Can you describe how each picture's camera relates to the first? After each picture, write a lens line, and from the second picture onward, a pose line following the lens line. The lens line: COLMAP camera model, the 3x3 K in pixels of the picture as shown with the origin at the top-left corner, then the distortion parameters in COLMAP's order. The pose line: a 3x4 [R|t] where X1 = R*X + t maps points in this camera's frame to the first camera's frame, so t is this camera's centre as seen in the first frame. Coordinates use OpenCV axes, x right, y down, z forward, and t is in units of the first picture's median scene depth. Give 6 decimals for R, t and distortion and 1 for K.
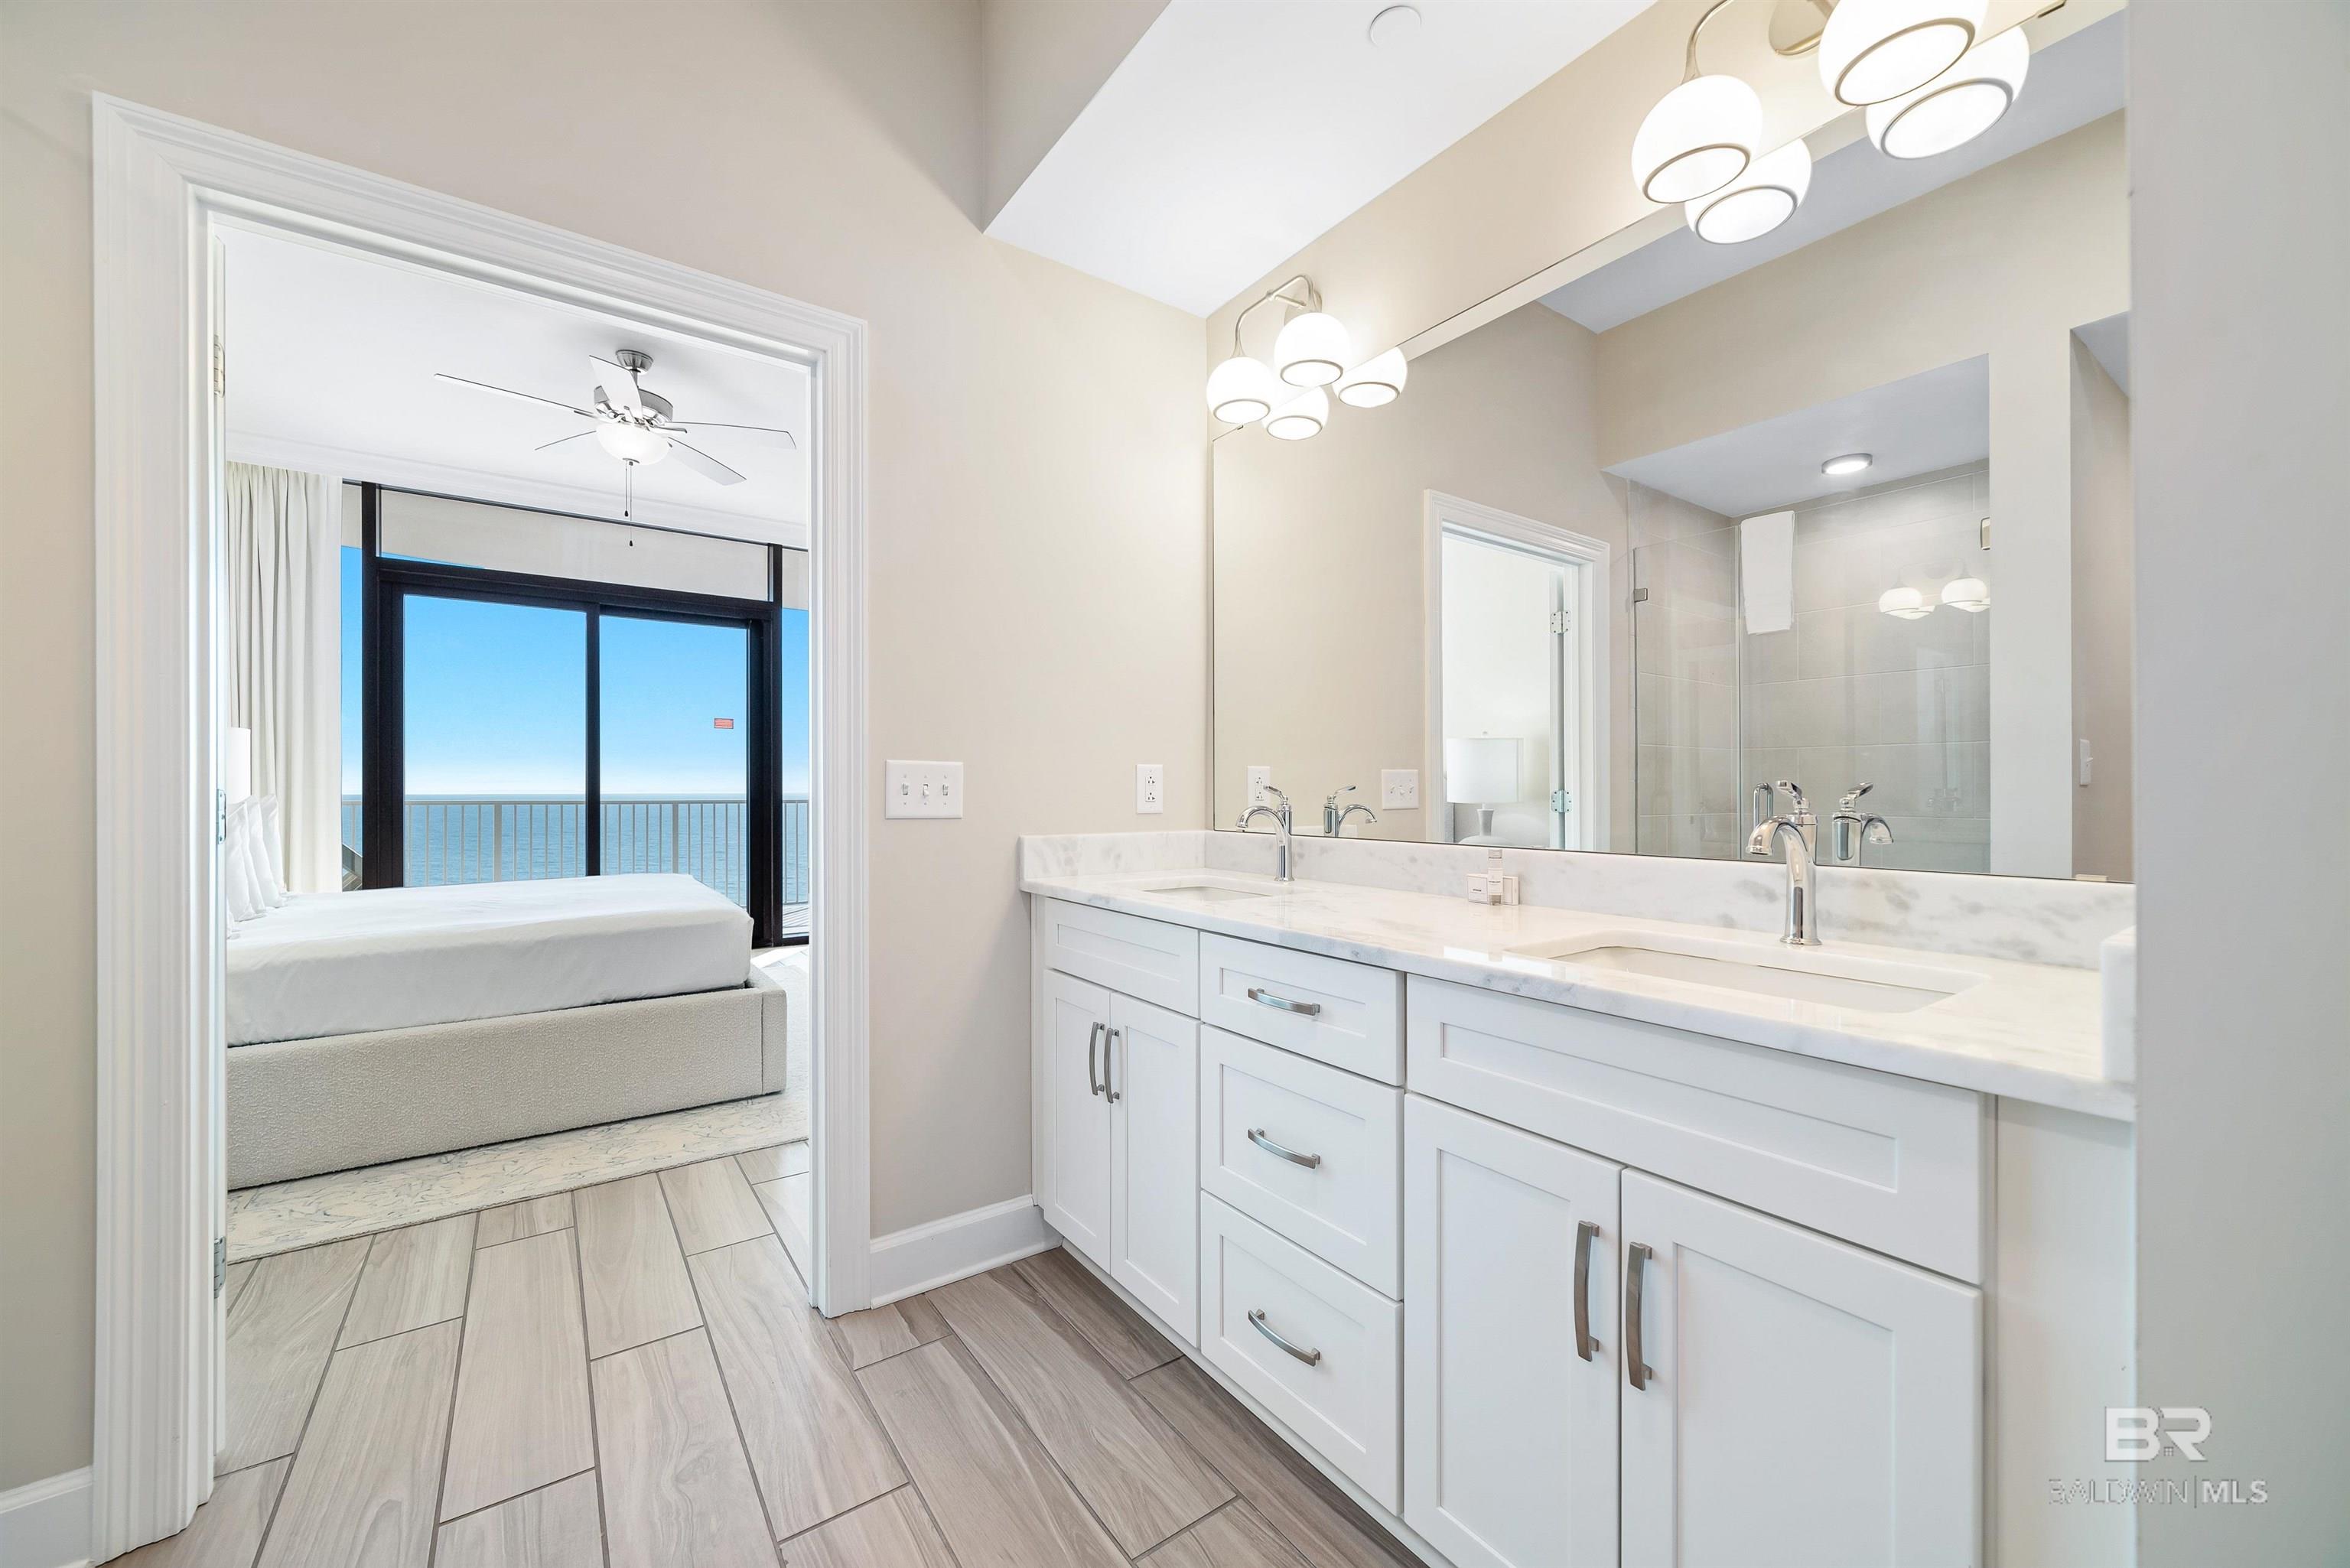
lens RADIAL K [[899.1, 0, 1177.3], [0, 899.1, 786.1], [0, 0, 1]] dist [-0.001344, 0.000868]
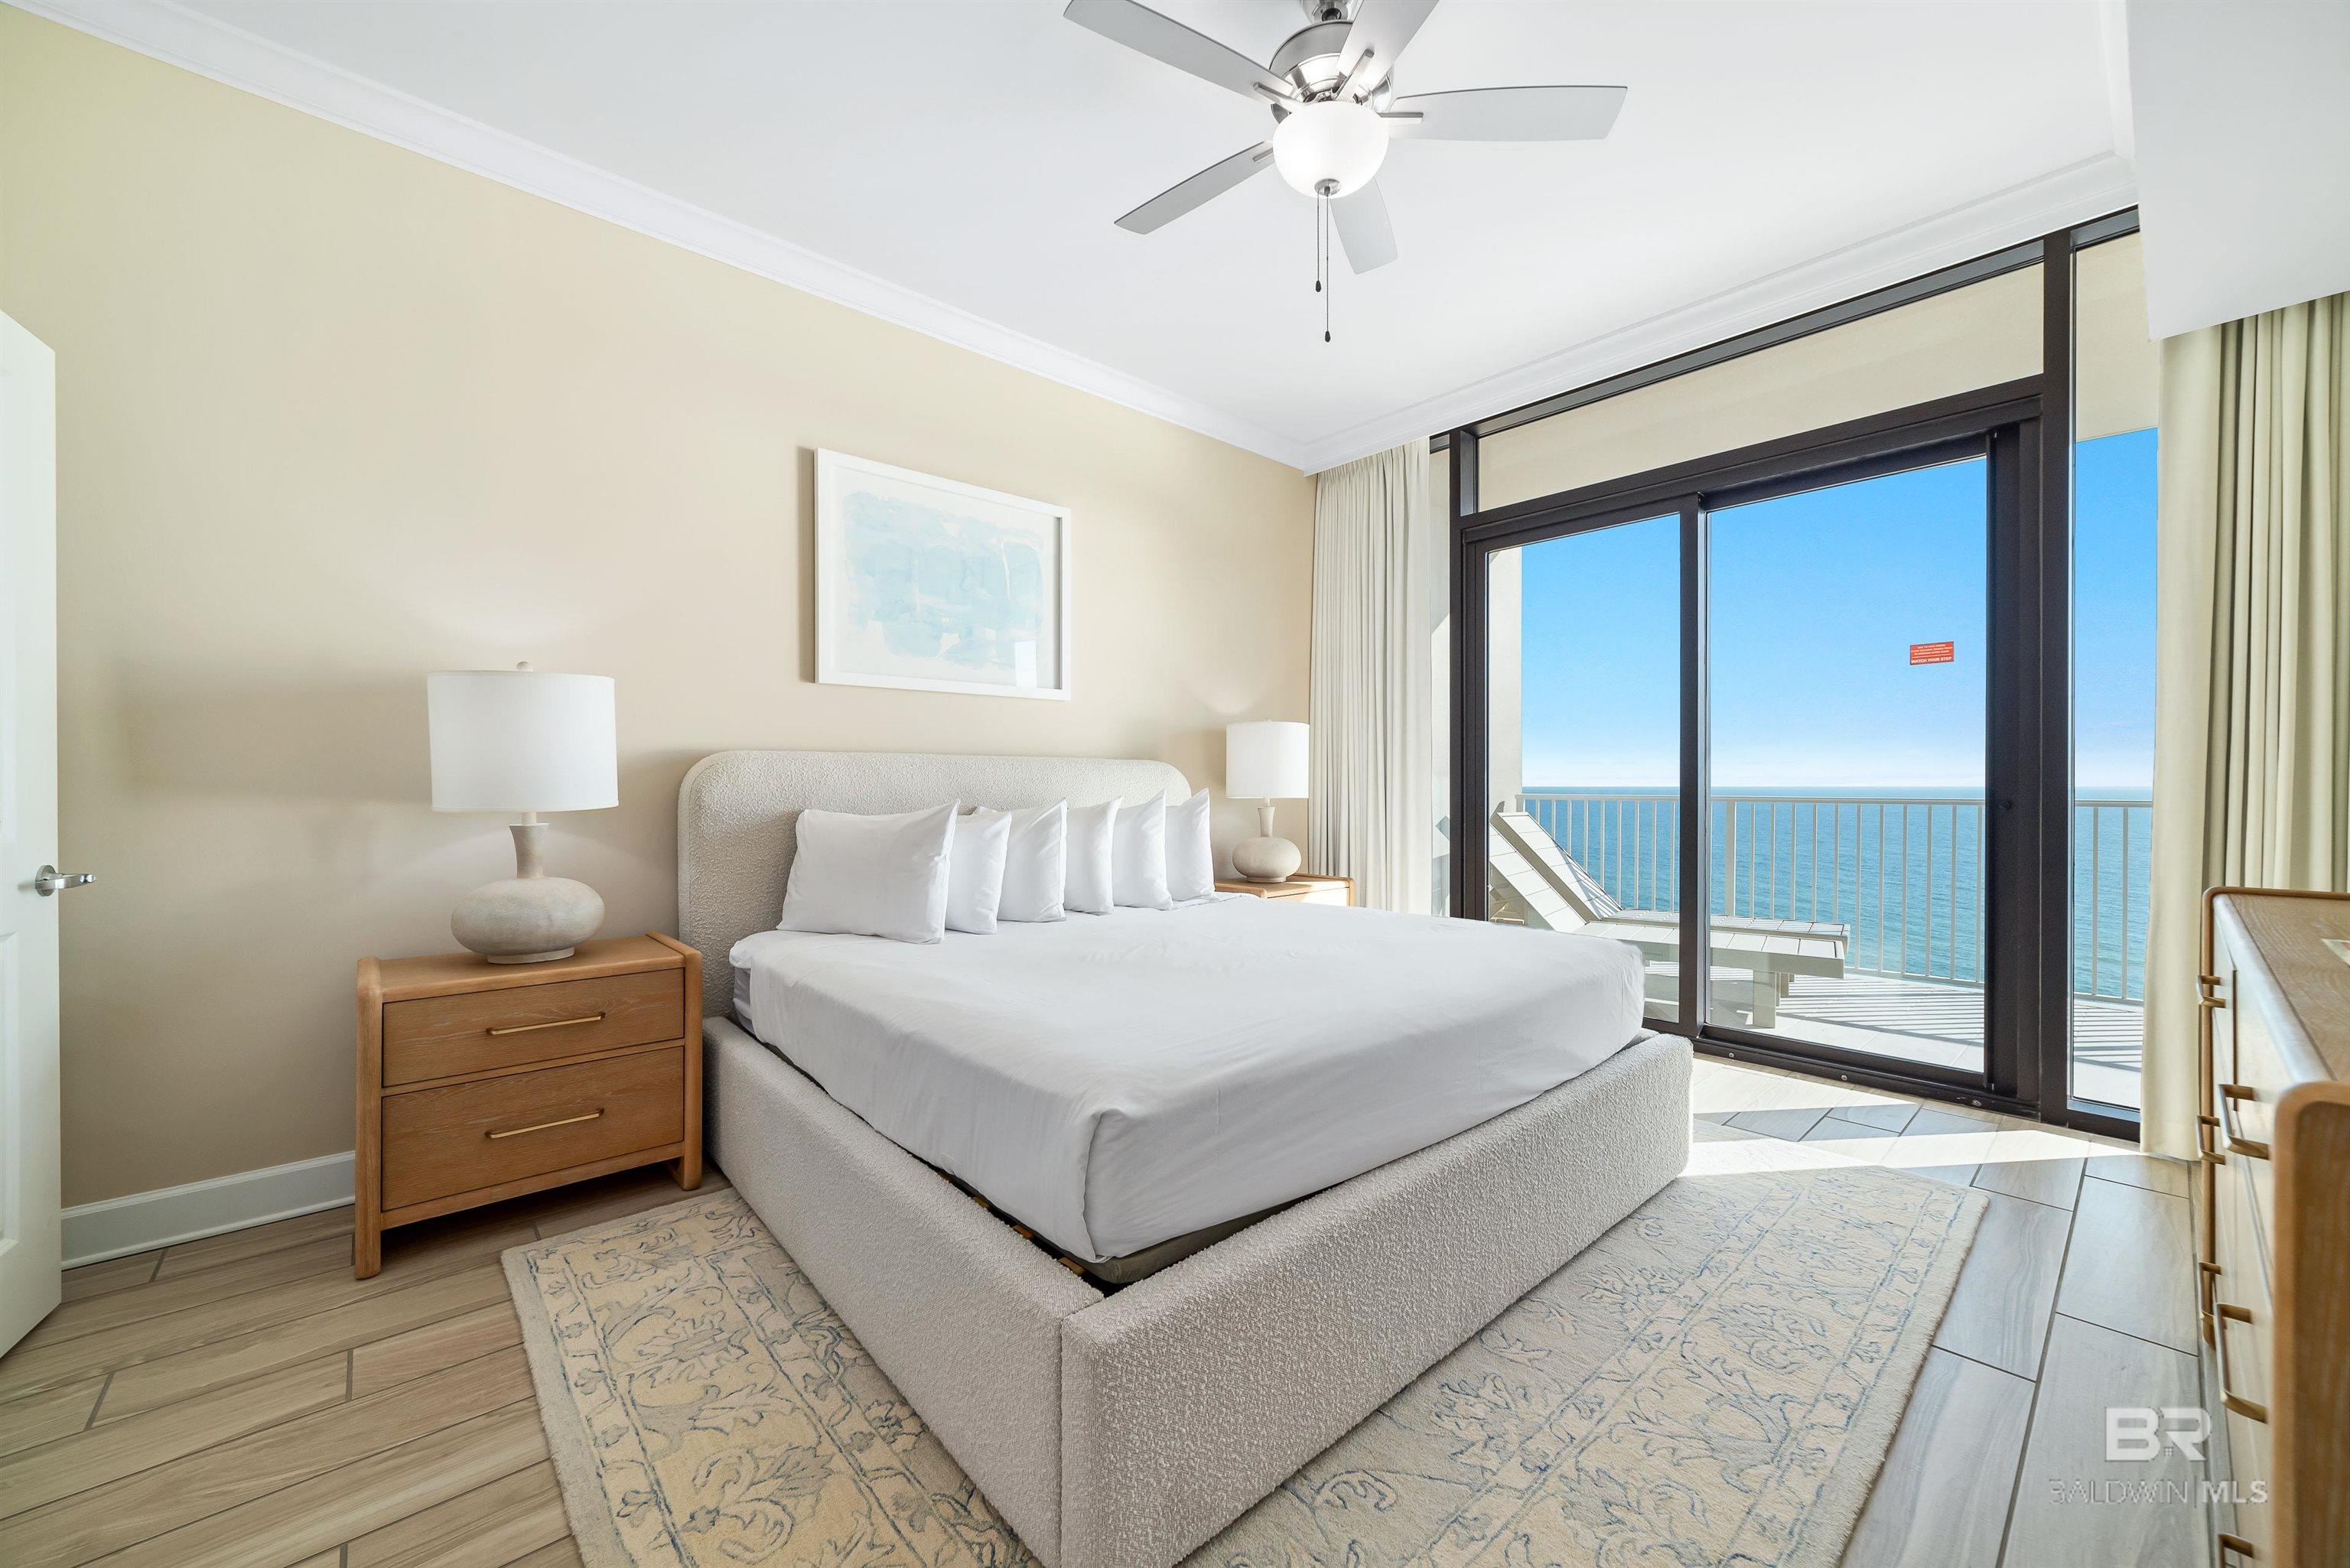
lens RADIAL K [[899.1, 0, 1168.3], [0, 899.1, 784.0], [0, 0, 1]] dist [-0.001344, 0.000868]
pose [[0.113125, 0.003523, -0.993575, -0.094263], [0.005170, 0.999978, 0.004134, 0.002641], [0.993567, -0.005605, 0.113104, 1.193814]]
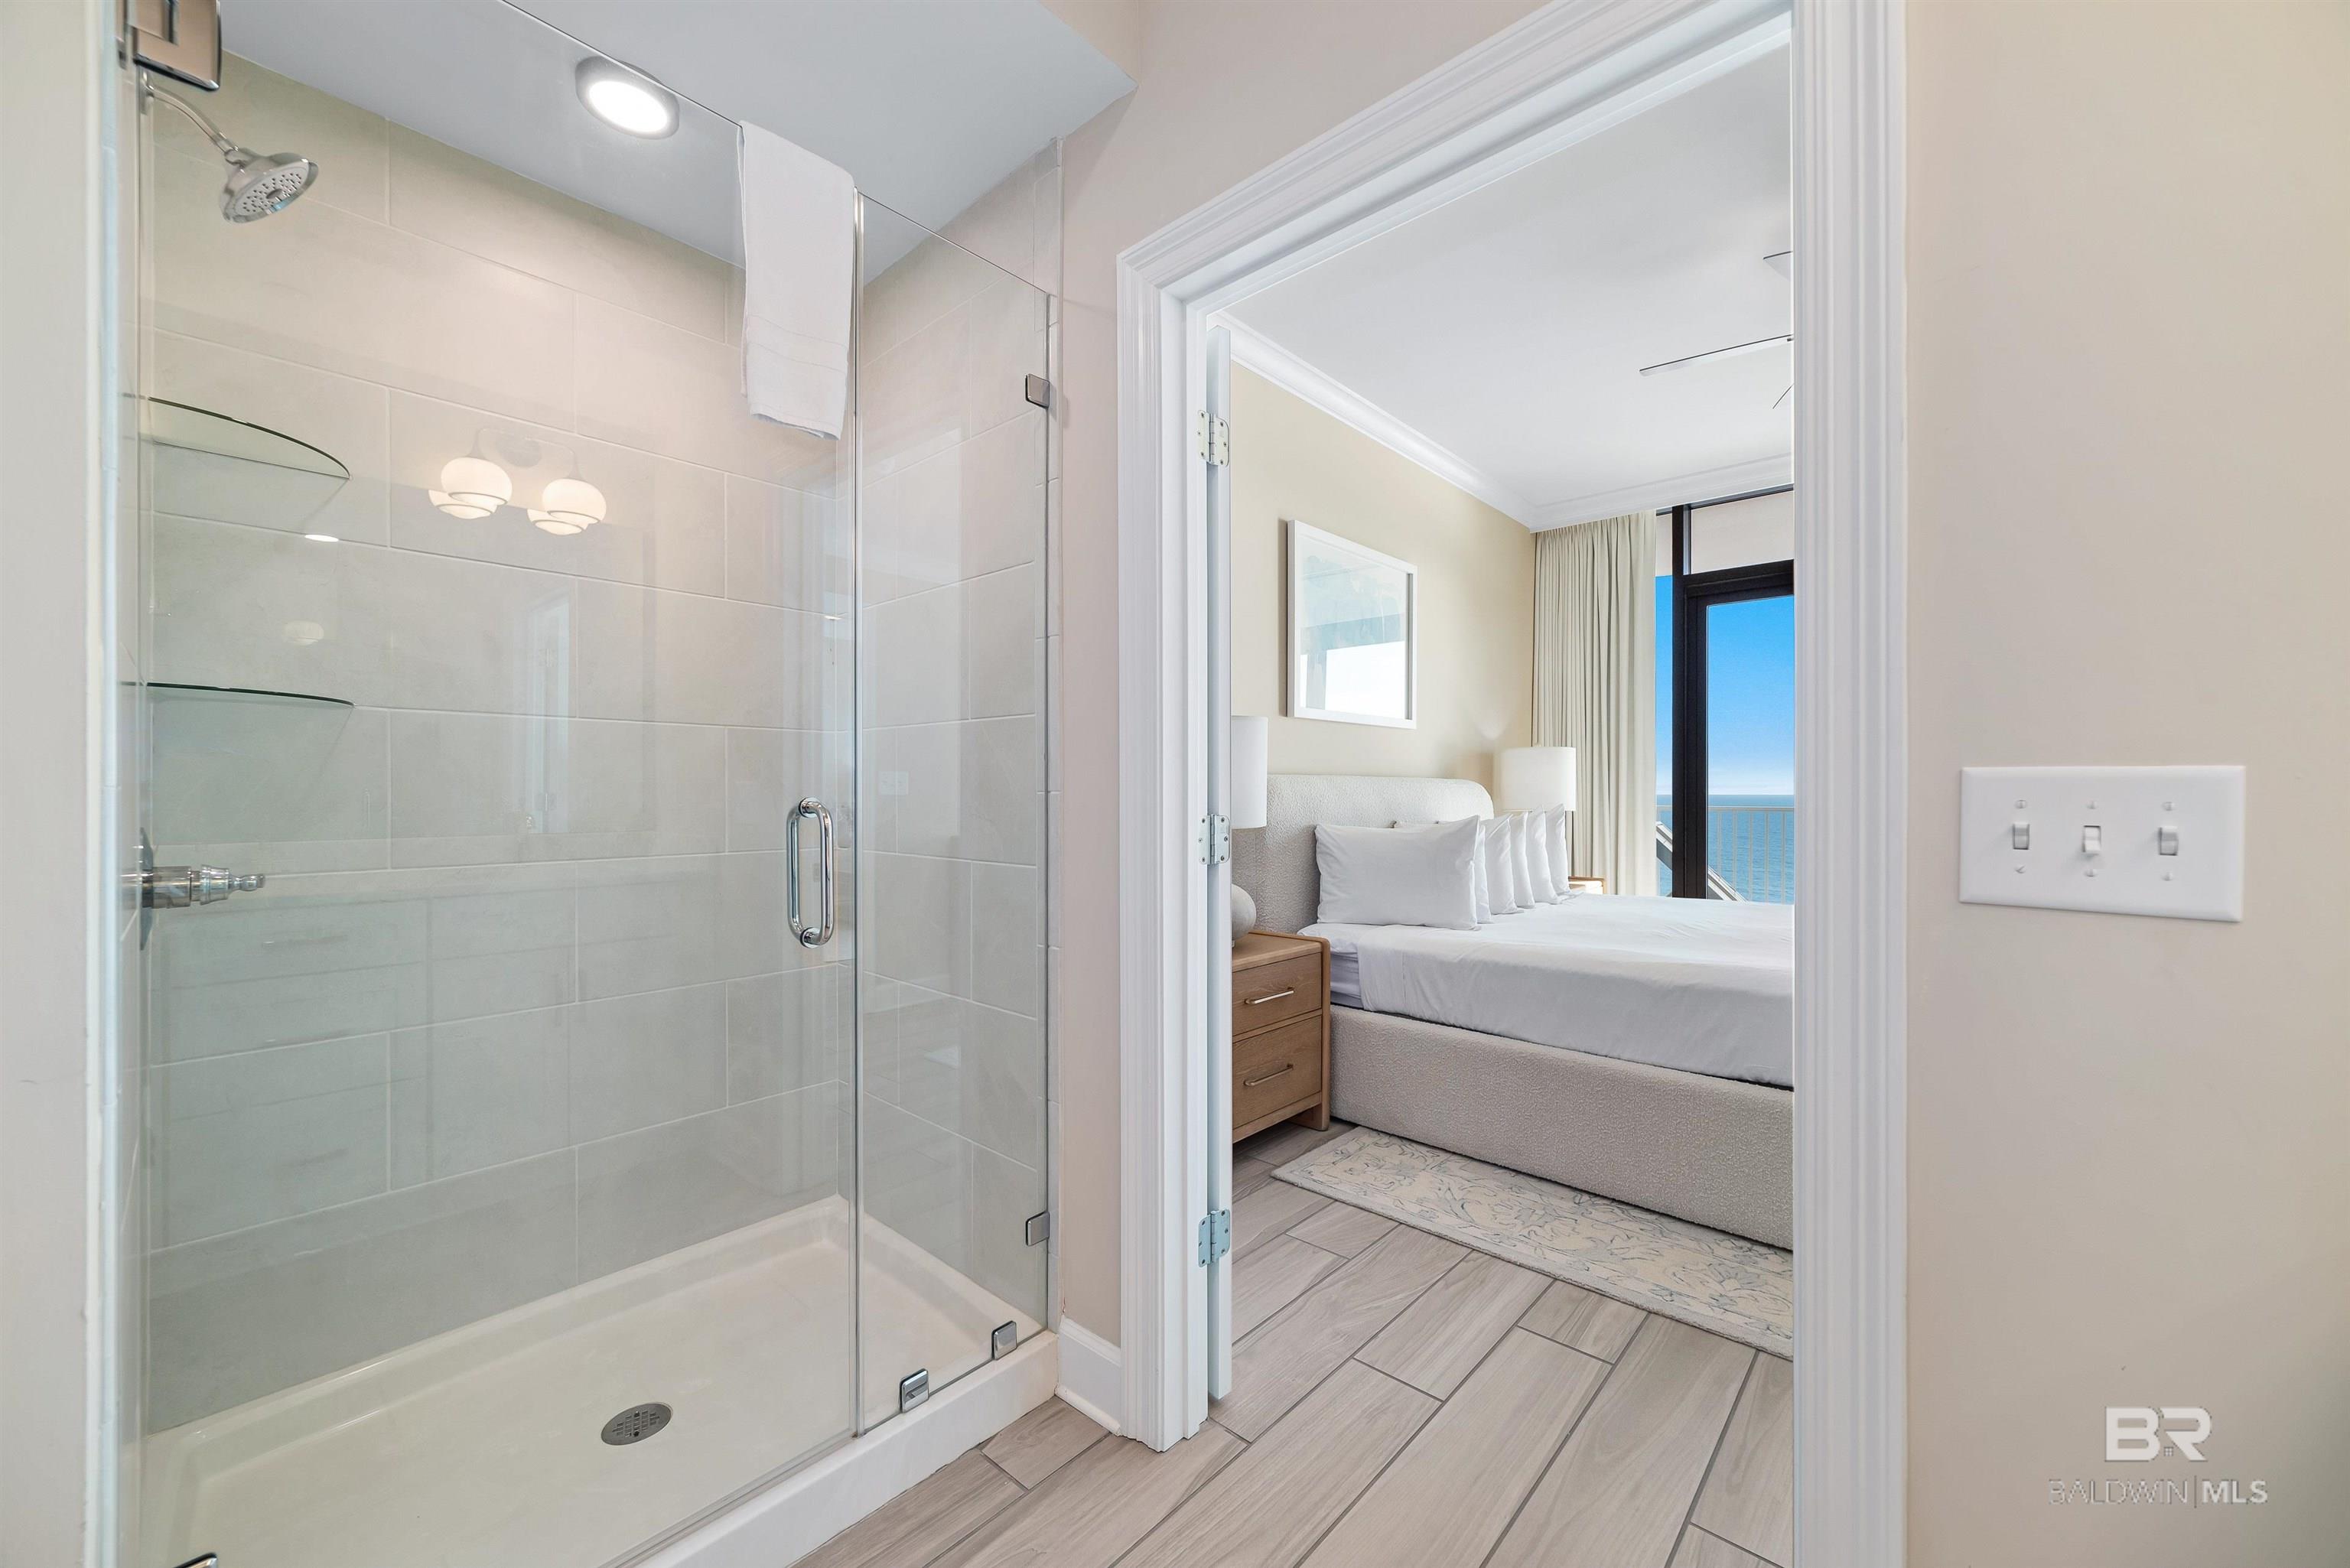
lens RADIAL K [[899.1, 0, 1179.5], [0, 899.1, 795.1], [0, 0, 1]] dist [-0.001344, 0.000868]
pose [[0.212547, 0.004063, -0.977142, 0.015829], [0.004587, 0.999976, 0.005156, -0.014586], [0.977140, -0.005578, 0.212523, 0.390860]]
